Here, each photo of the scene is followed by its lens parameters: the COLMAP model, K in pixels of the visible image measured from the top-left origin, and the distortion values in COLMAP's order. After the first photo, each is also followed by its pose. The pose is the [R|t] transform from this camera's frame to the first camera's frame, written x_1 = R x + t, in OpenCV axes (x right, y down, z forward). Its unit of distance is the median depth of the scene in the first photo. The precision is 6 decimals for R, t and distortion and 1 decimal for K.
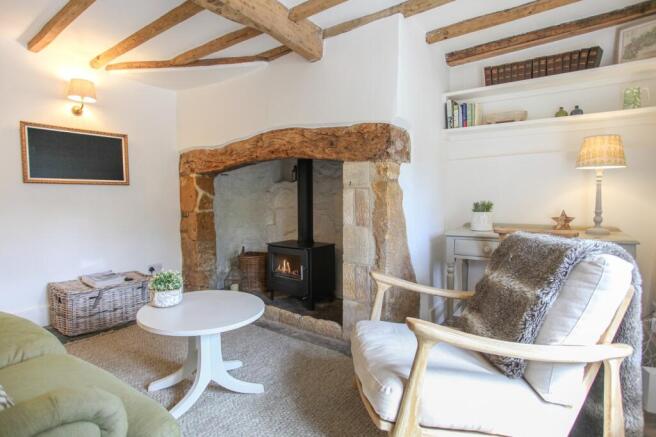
lens RADIAL K [[358.1, 0, 328.9], [0, 358.1, 216.6], [0, 0, 1]] dist [-0.034654, -0.000100]
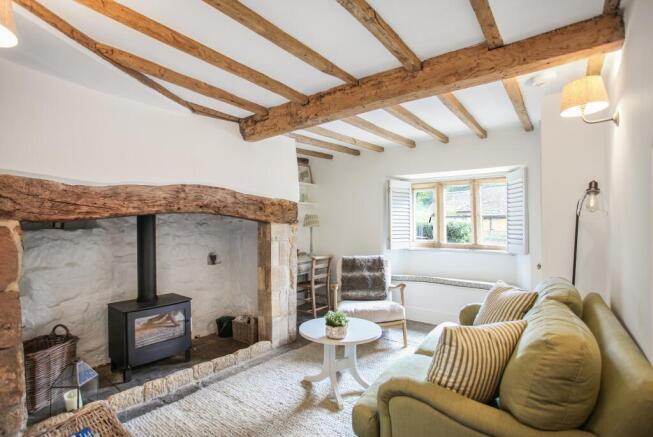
lens RADIAL K [[319.5, 0, 327.4], [0, 319.5, 222.0], [0, 0, 1]] dist [0.000814, -0.000033]
pose [[0.009904, 0.009166, 0.999909, -1.136253], [0.047265, 0.998836, -0.009624, -0.121745], [-0.998833, 0.047356, 0.009459, 0.693910]]
